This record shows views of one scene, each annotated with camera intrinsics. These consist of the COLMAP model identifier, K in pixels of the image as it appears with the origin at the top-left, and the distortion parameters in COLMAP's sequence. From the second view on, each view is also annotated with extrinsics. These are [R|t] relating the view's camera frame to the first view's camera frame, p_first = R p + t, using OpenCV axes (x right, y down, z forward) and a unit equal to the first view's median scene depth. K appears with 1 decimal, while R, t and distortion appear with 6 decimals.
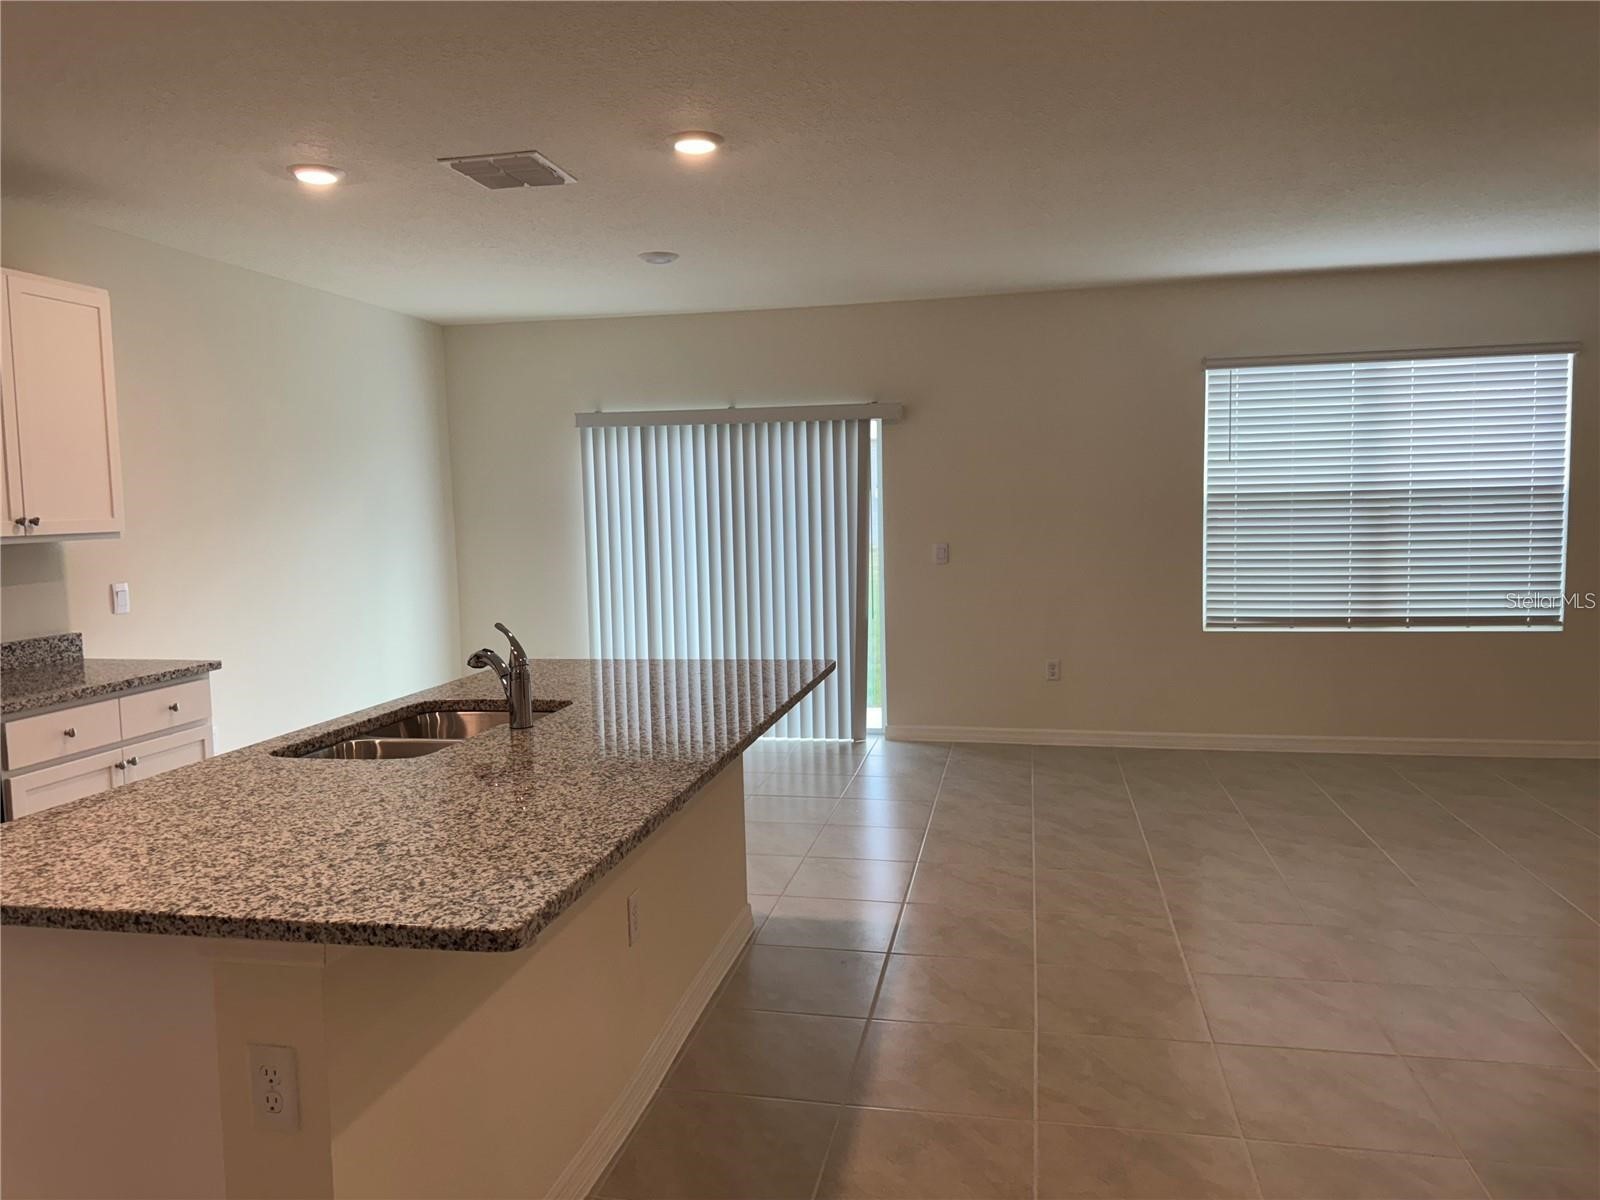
lens RADIAL K [[1119.3, 0, 793.8], [0, 1119.3, 606.4], [0, 0, 1]] dist [0.005840, 0.003159]
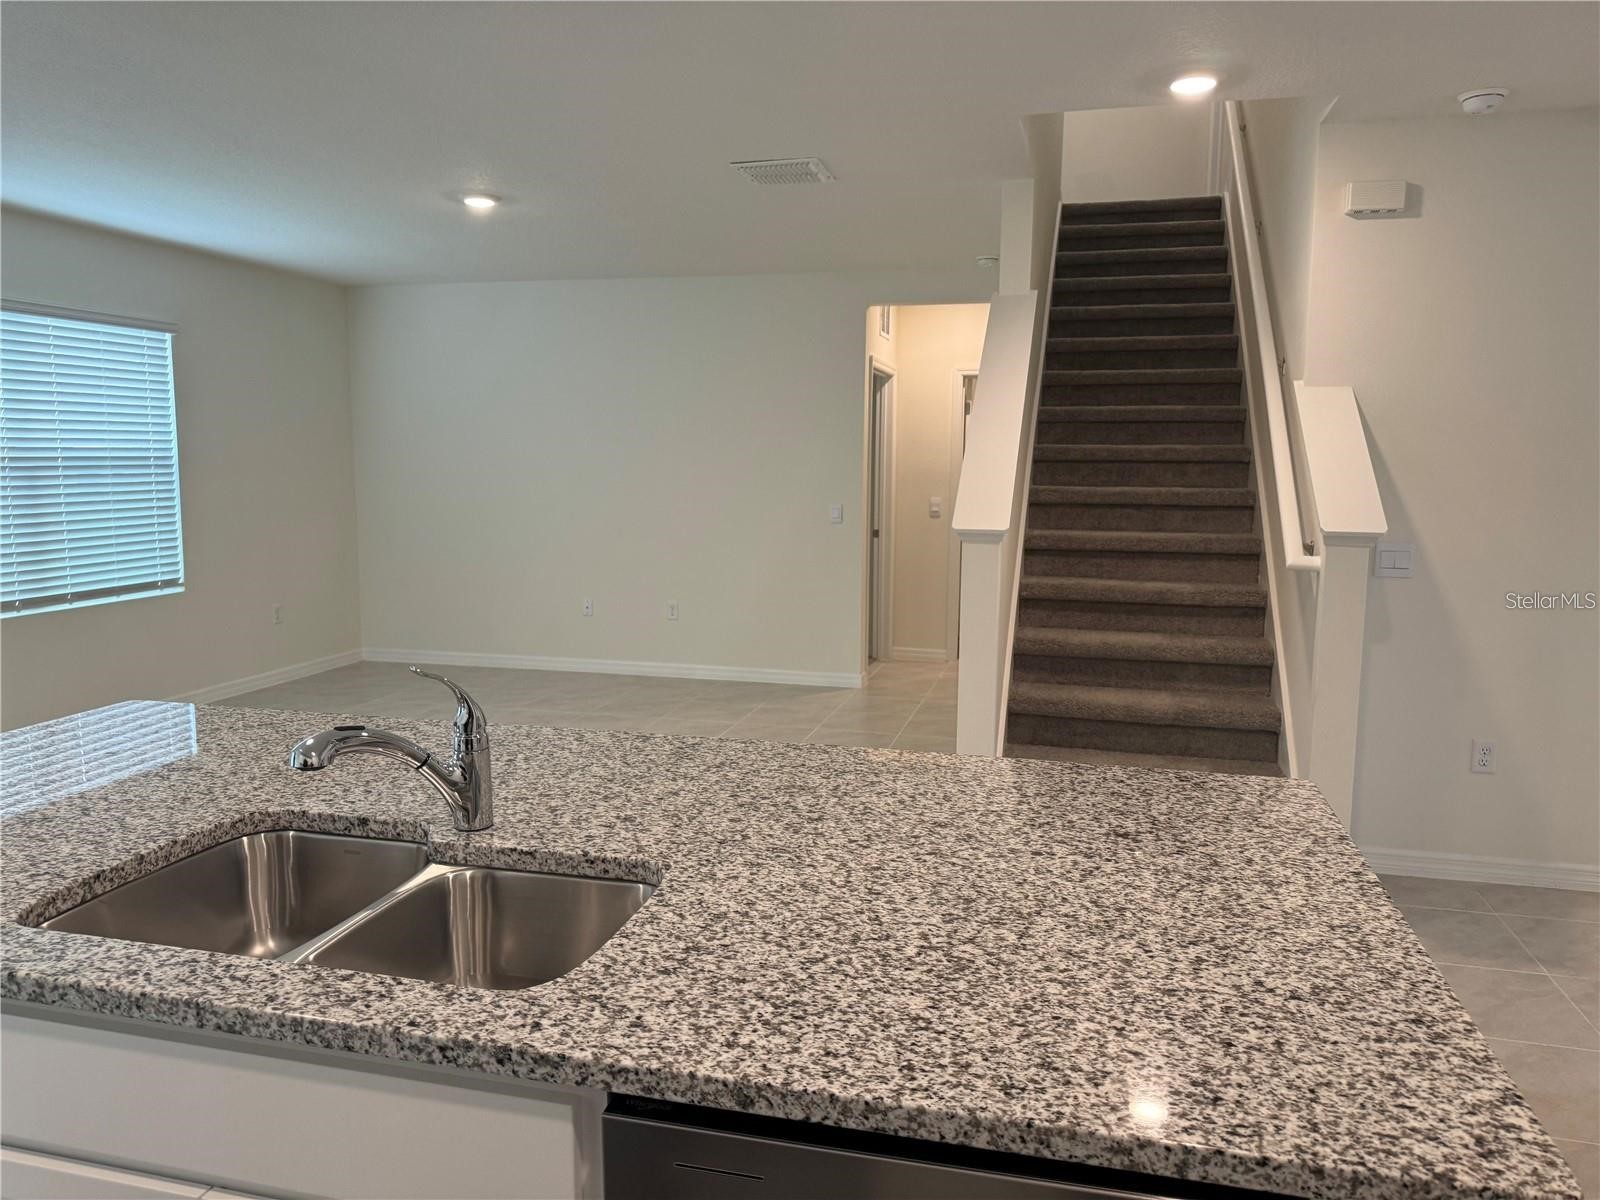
lens RADIAL K [[1119.3, 0, 804.2], [0, 1119.3, 603.5], [0, 0, 1]] dist [0.005840, 0.003159]
pose [[0.054254, -0.102065, 0.993297, -1.315195], [0.080664, 0.991959, 0.097522, -0.086978], [-0.995264, 0.074832, 0.062050, 1.230994]]
